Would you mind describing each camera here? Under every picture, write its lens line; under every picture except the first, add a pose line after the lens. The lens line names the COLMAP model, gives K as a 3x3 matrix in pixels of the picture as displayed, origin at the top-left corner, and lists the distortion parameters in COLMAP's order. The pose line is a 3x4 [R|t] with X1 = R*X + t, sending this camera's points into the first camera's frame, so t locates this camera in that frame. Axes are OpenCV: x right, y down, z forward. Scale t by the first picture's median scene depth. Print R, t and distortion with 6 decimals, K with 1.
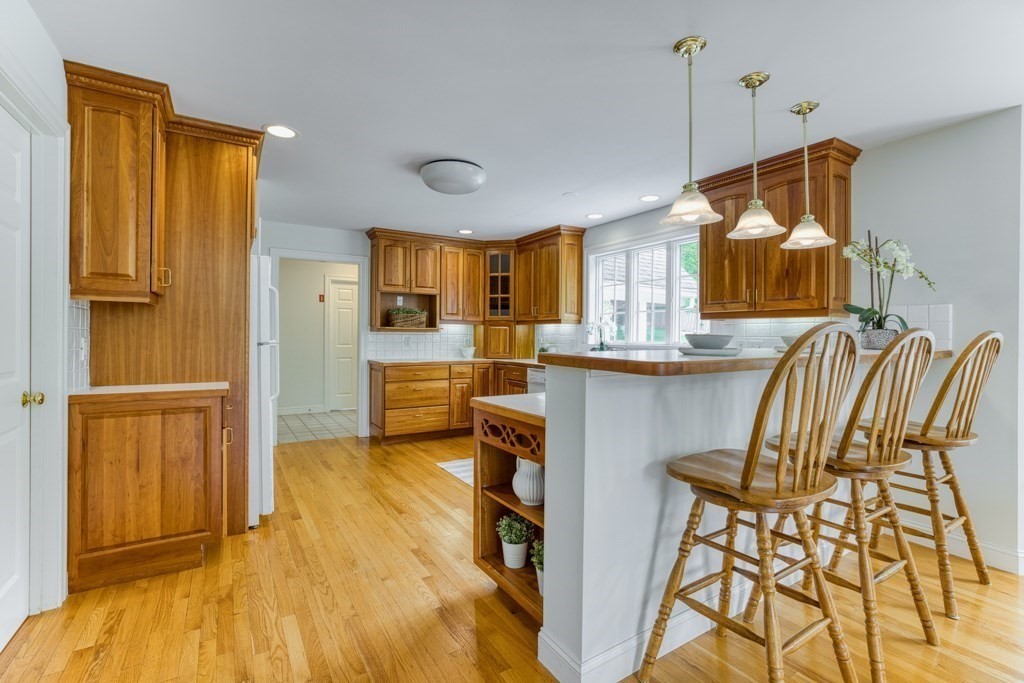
lens RADIAL K [[467.2, 0, 525.9], [0, 467.2, 338.5], [0, 0, 1]] dist [-0.021142, 0.009678]
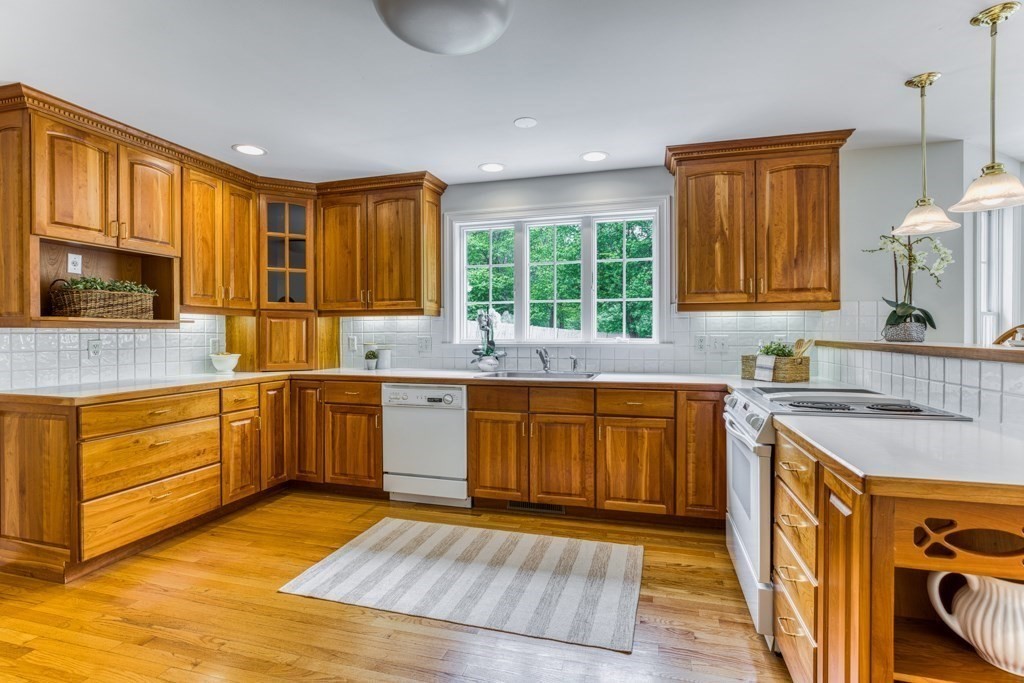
lens RADIAL K [[467.2, 0, 511.7], [0, 467.2, 337.1], [0, 0, 1]] dist [-0.021142, 0.009678]
pose [[0.745828, -0.014100, 0.665989, -0.264156], [0.013295, 0.999892, 0.006281, -0.002122], [-0.666006, 0.004170, 0.745935, 0.364810]]
